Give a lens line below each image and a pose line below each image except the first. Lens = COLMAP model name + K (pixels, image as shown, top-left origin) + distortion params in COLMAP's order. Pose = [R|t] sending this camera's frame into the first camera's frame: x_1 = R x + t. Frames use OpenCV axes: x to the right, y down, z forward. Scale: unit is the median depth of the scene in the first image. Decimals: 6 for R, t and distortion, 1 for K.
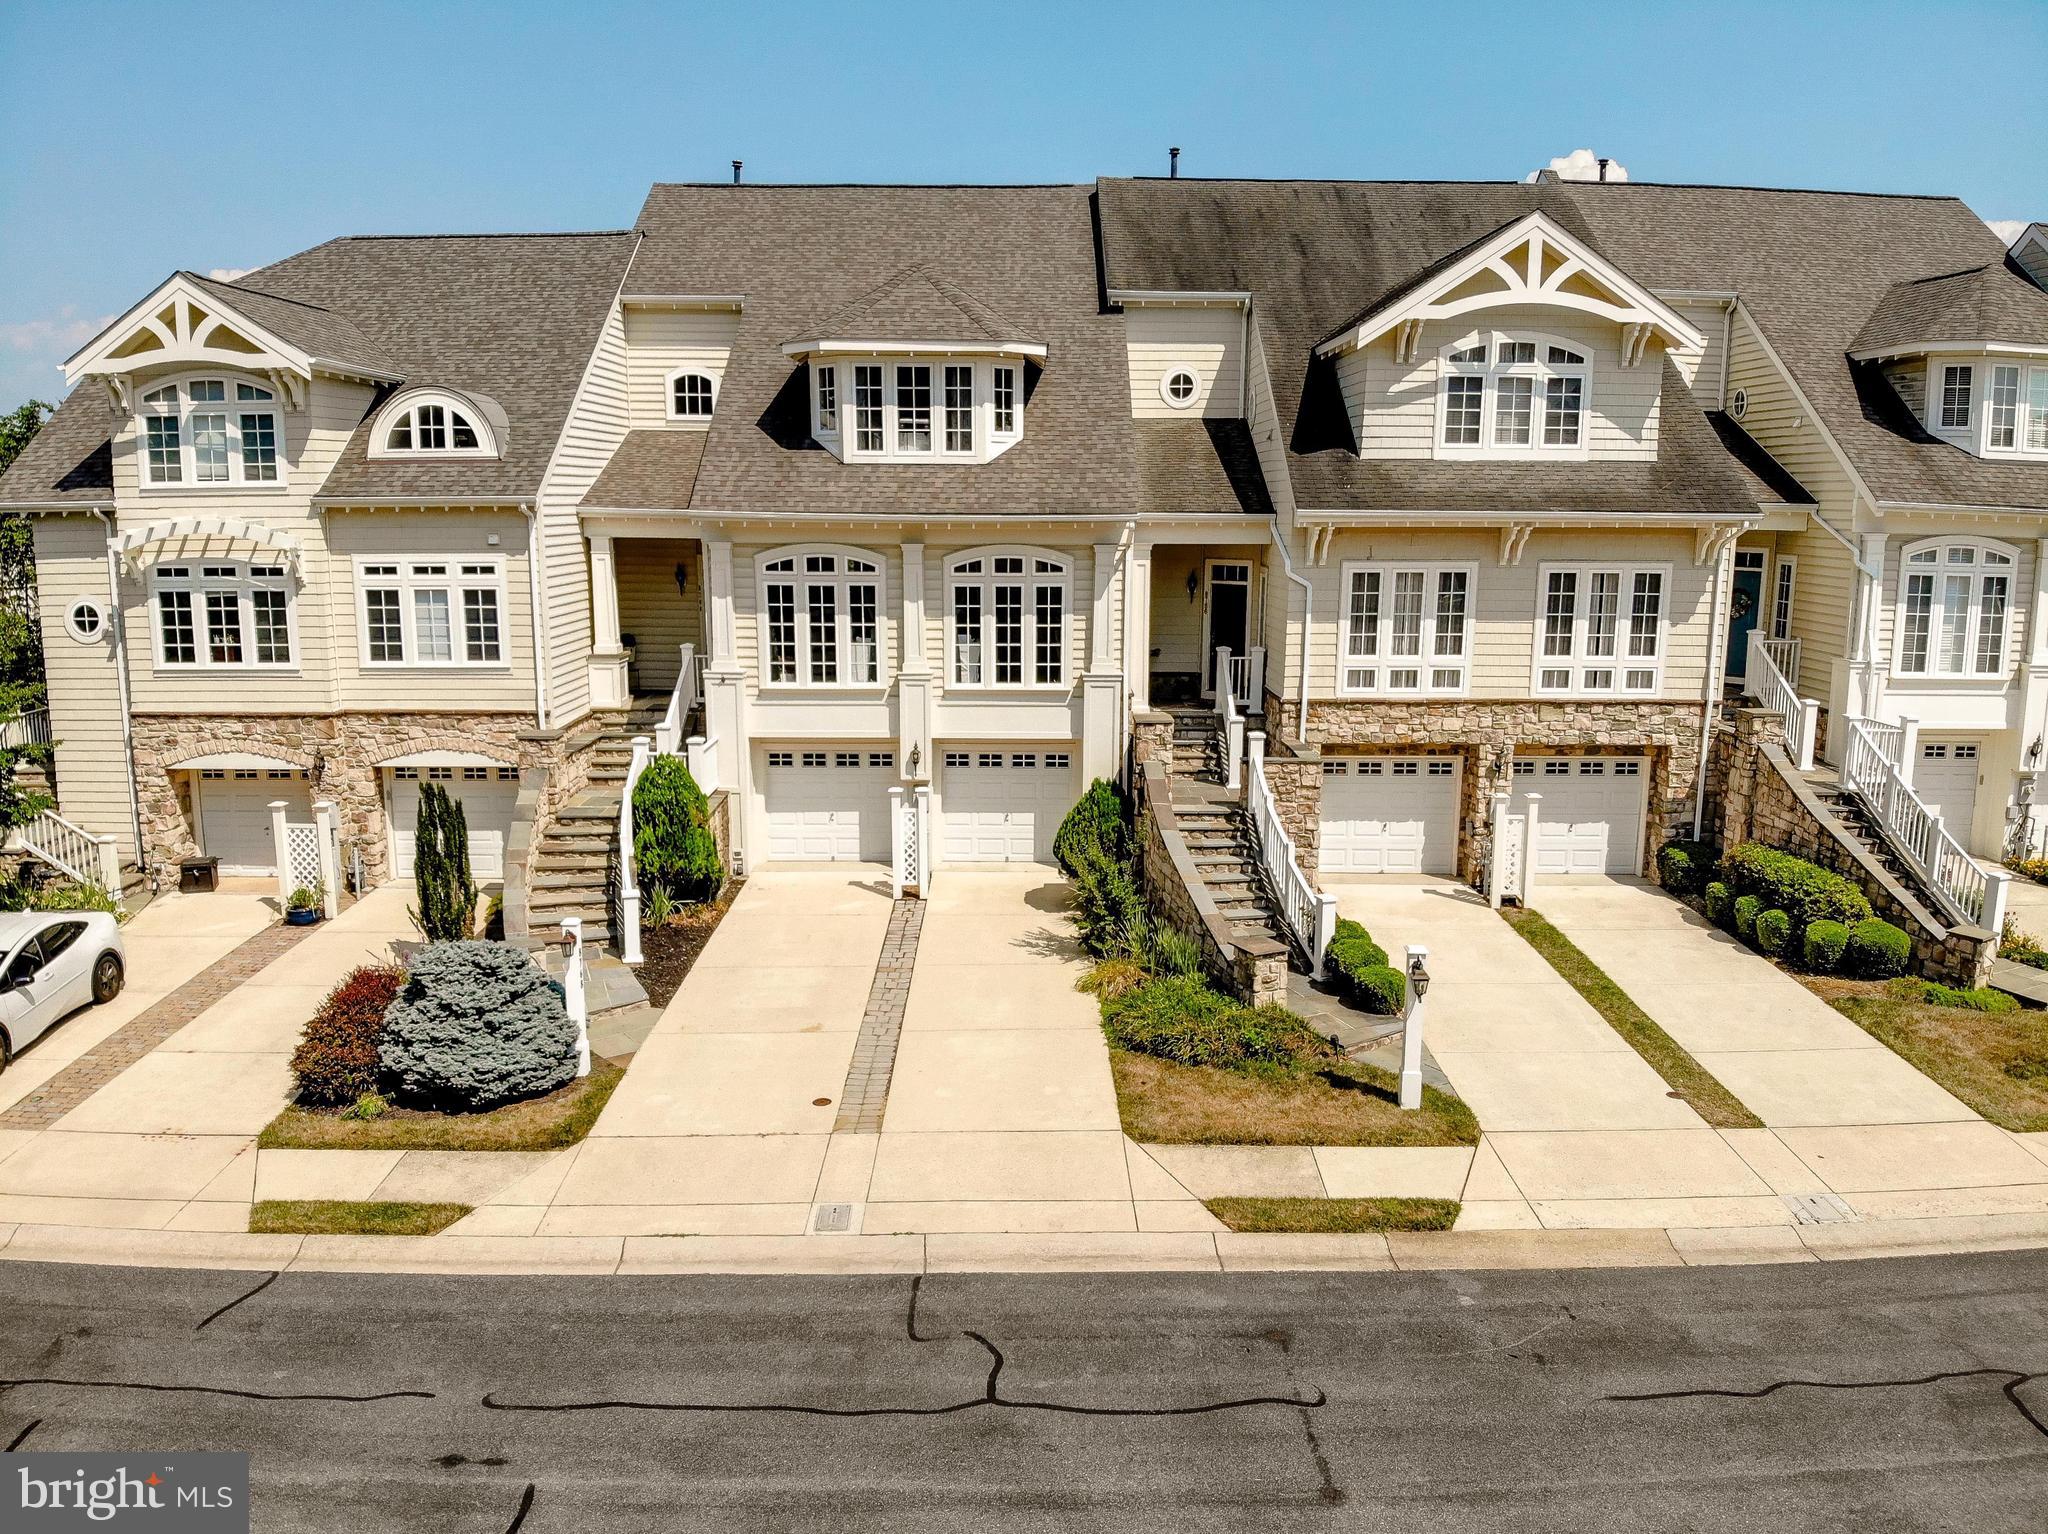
lens RADIAL K [[1532.9, 0, 1019.9], [0, 1532.9, 782.8], [0, 0, 1]] dist [0.031396, -0.181383]
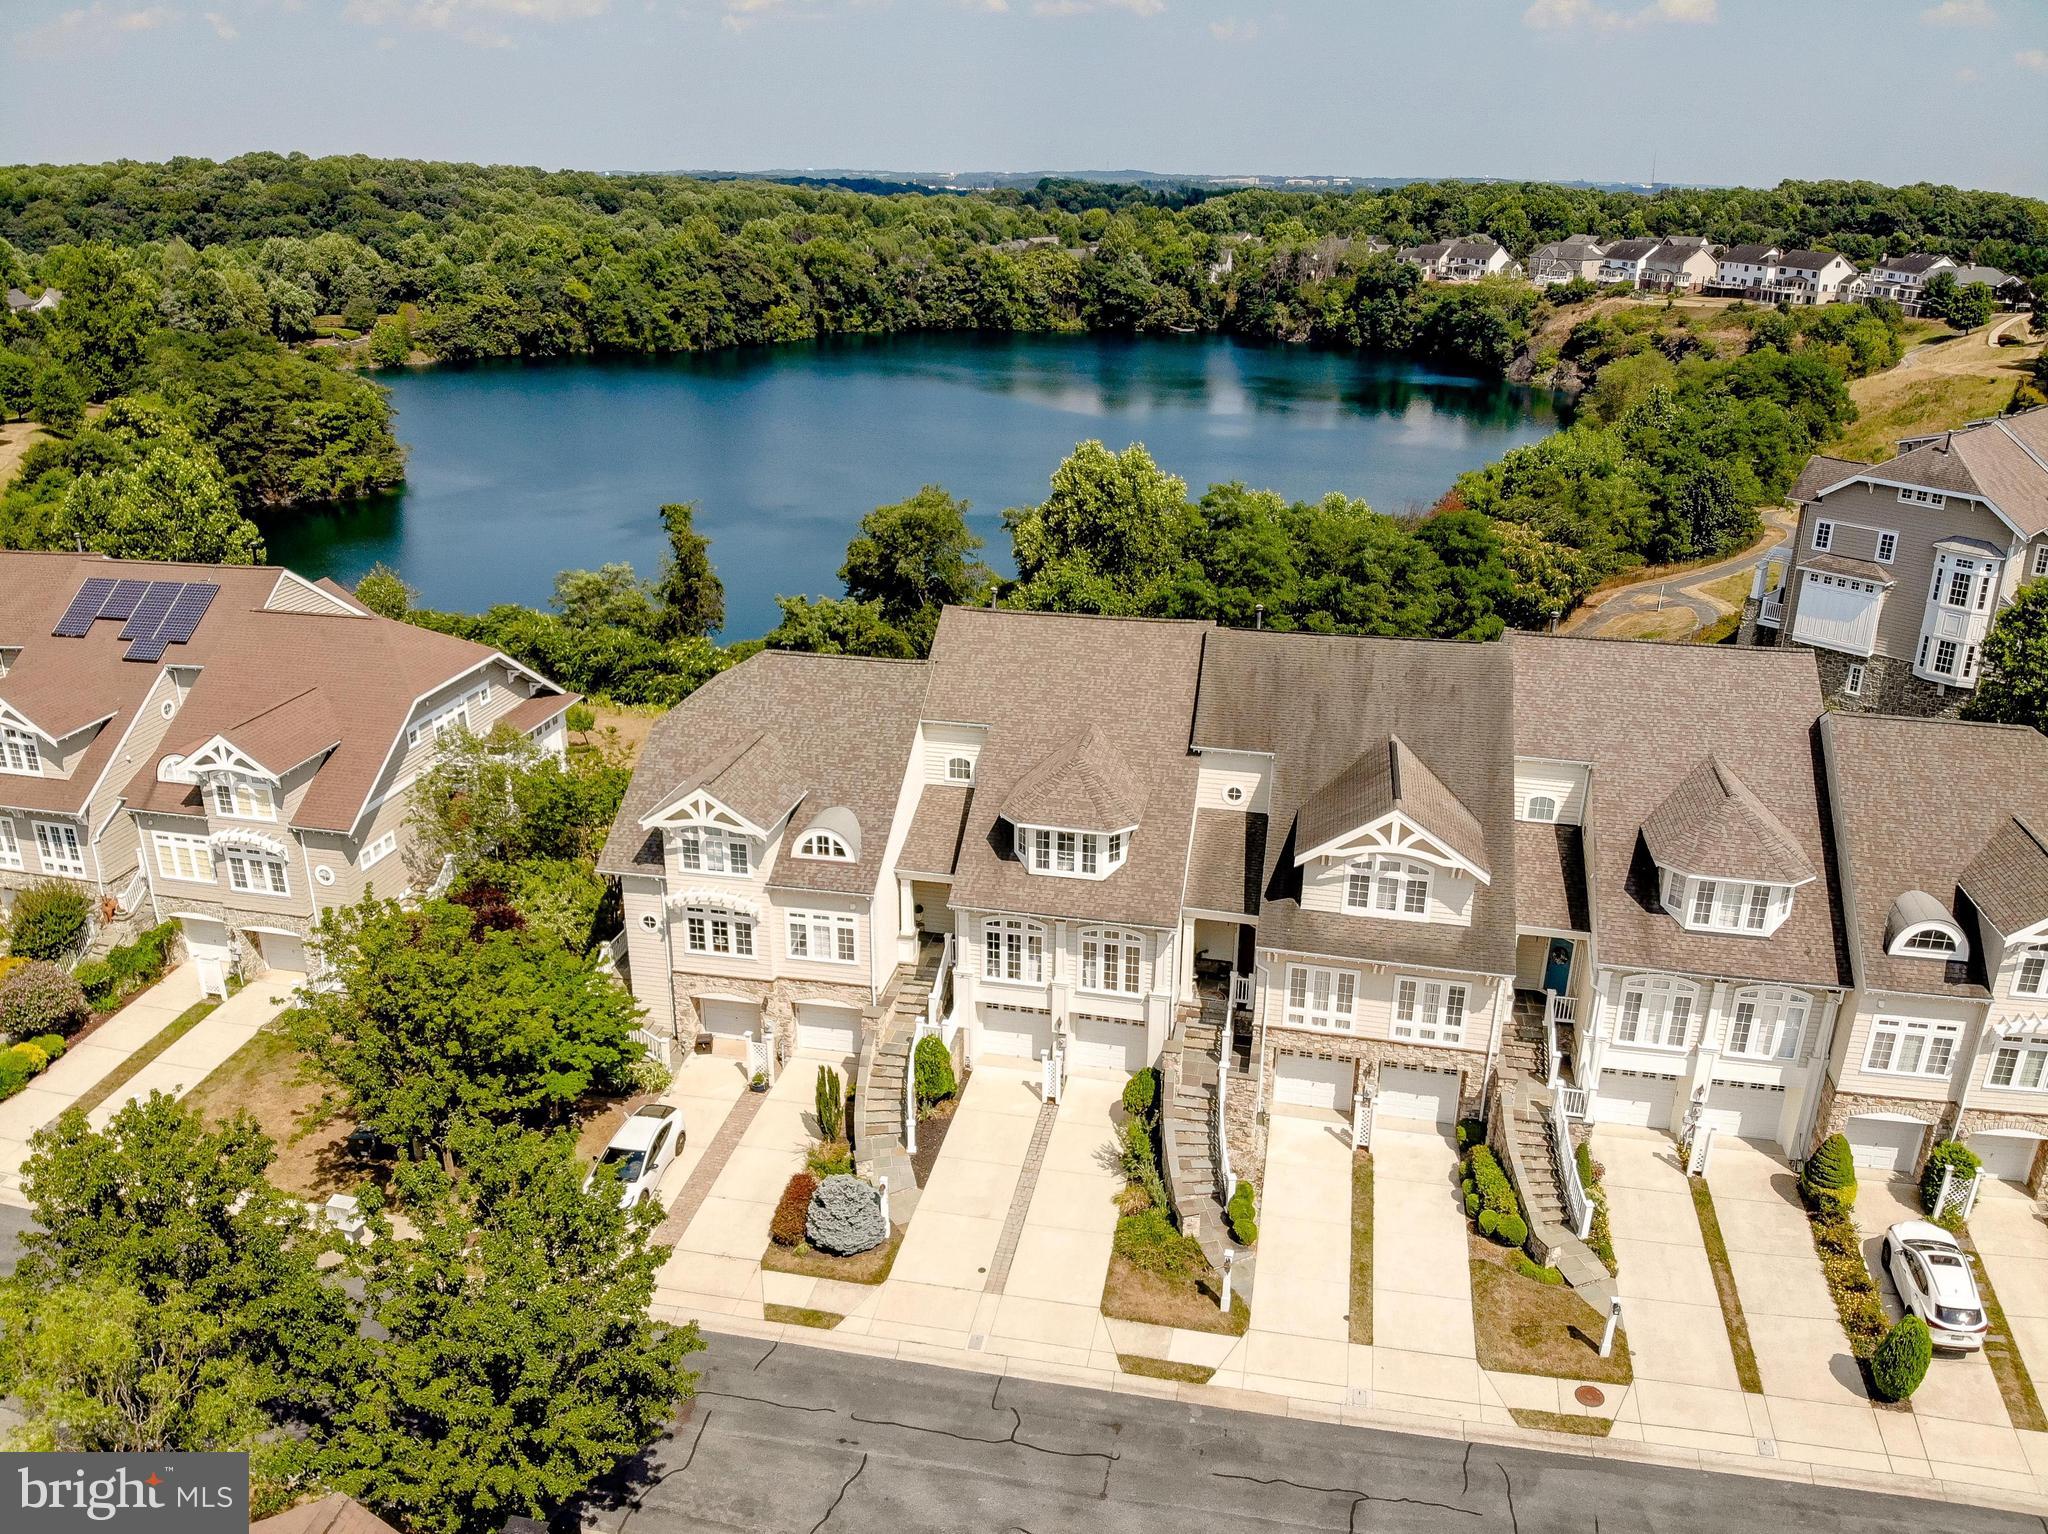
lens RADIAL K [[1528.1, 0, 1024.0], [0, 1528.1, 767.0], [0, 0, 1]] dist [0.134096, -0.422798]
pose [[0.979087, 0.076223, -0.188624, 0.231272], [-0.040897, 0.981974, 0.184536, -0.709372], [0.199290, -0.172963, 0.964556, -0.827084]]
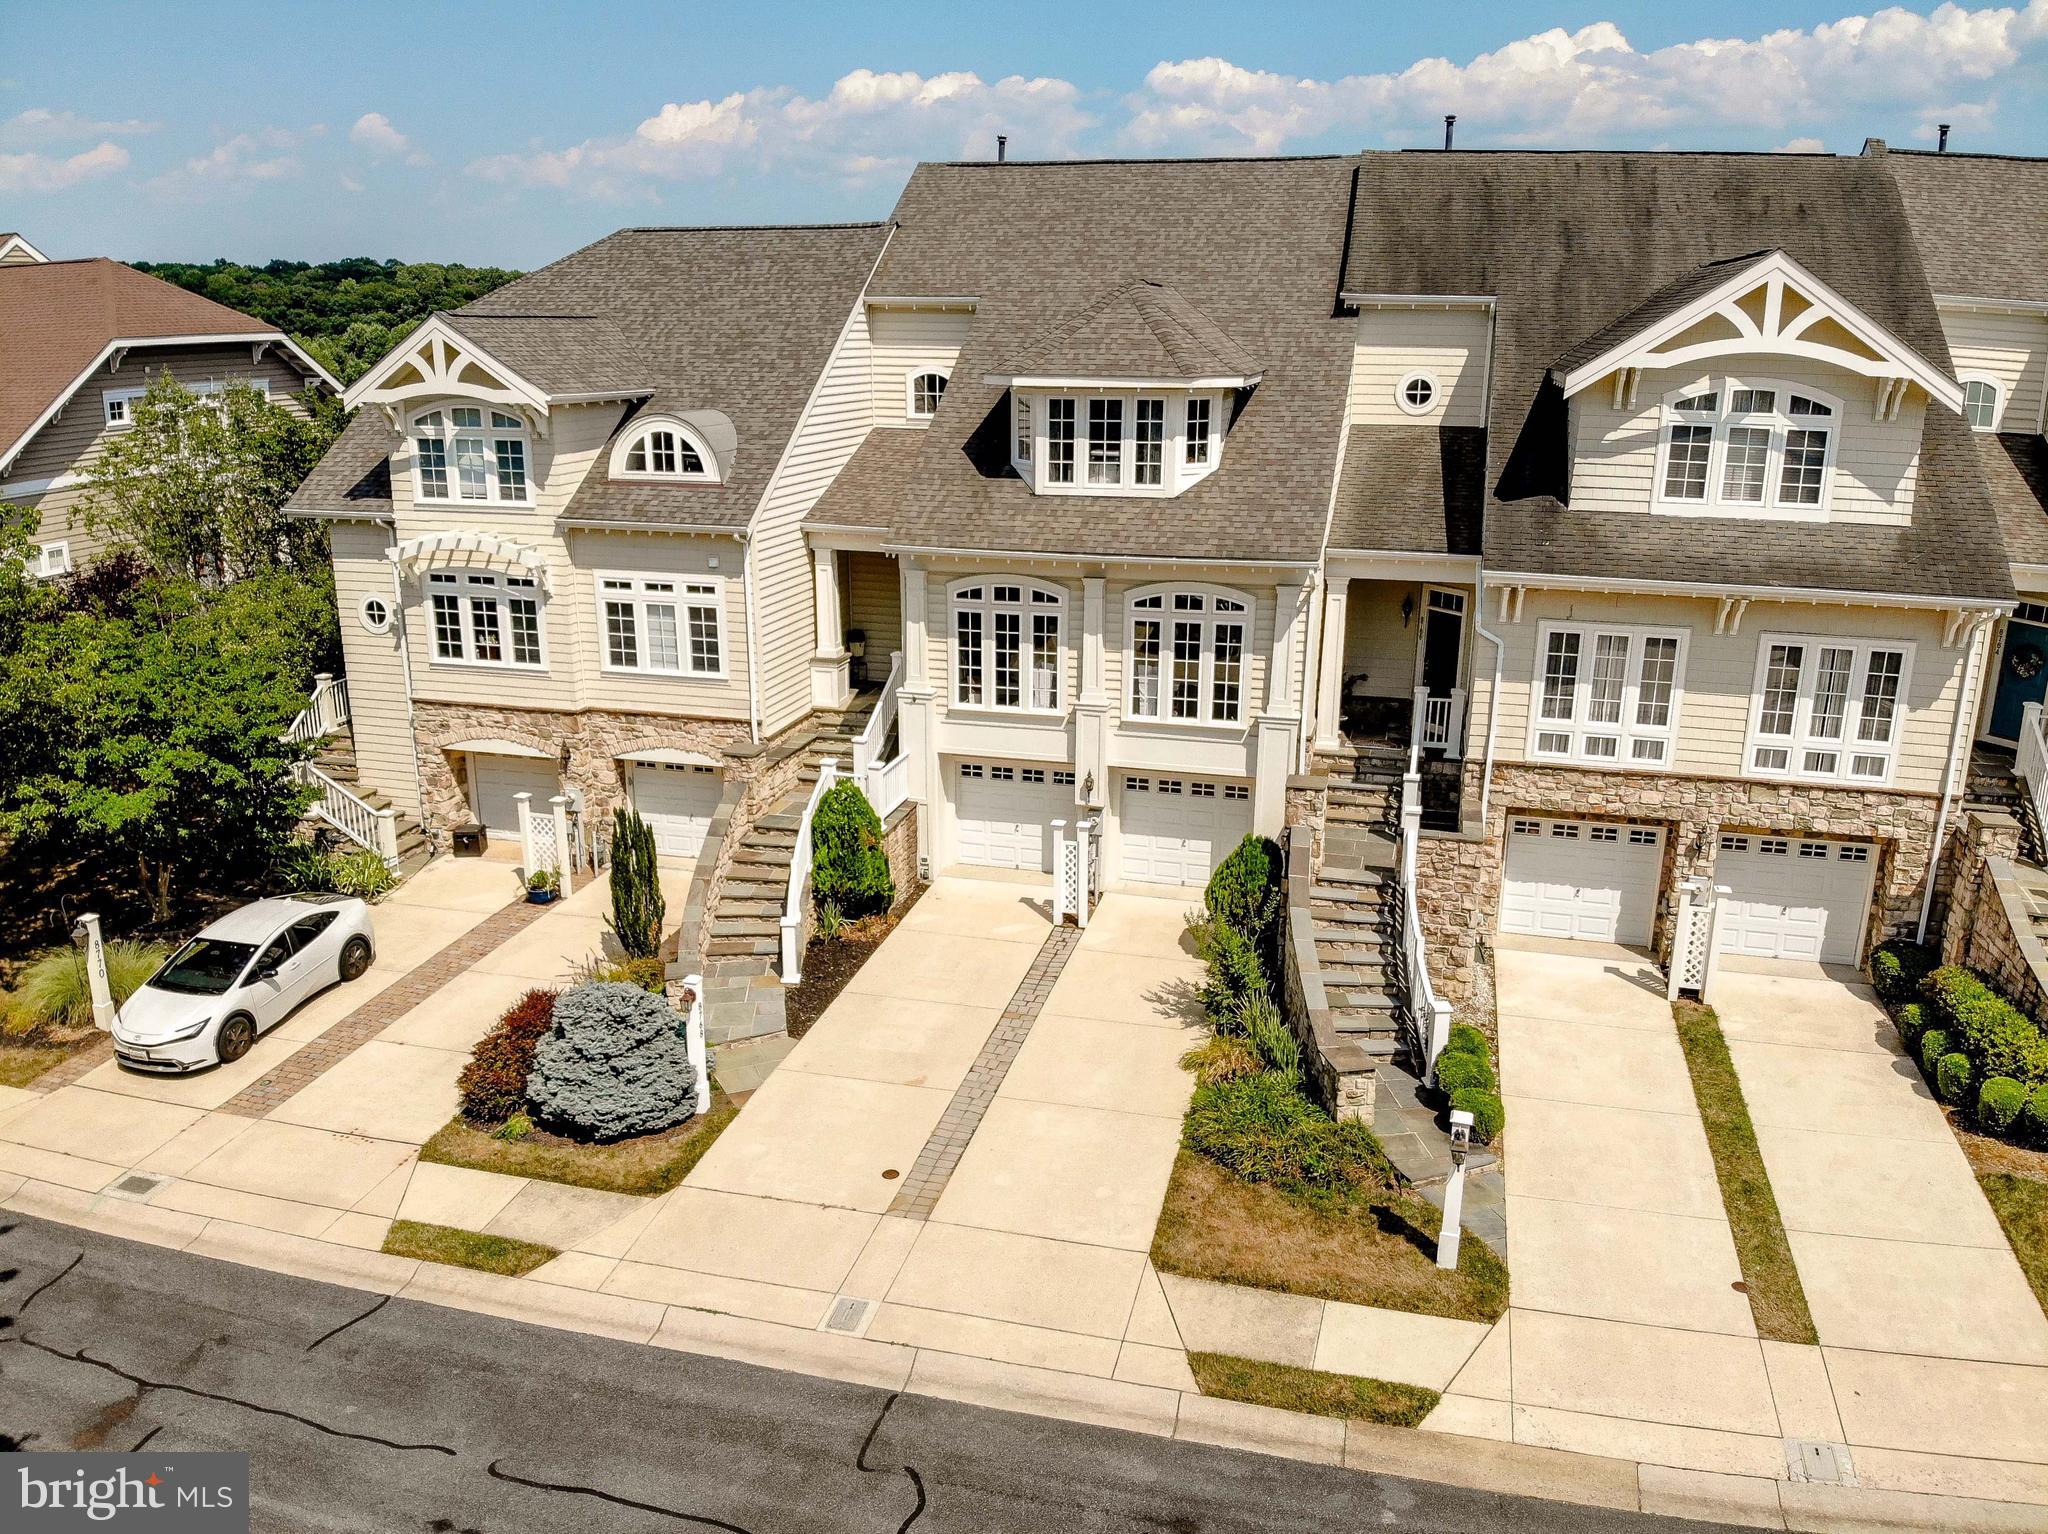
lens RADIAL K [[1532.9, 0, 1019.9], [0, 1532.9, 782.8], [0, 0, 1]] dist [0.031396, -0.181383]
pose [[0.965722, 0.075305, -0.248416, 0.145103], [-0.049458, 0.992843, 0.108701, -0.132041], [0.254824, -0.092689, 0.962535, 0.004372]]
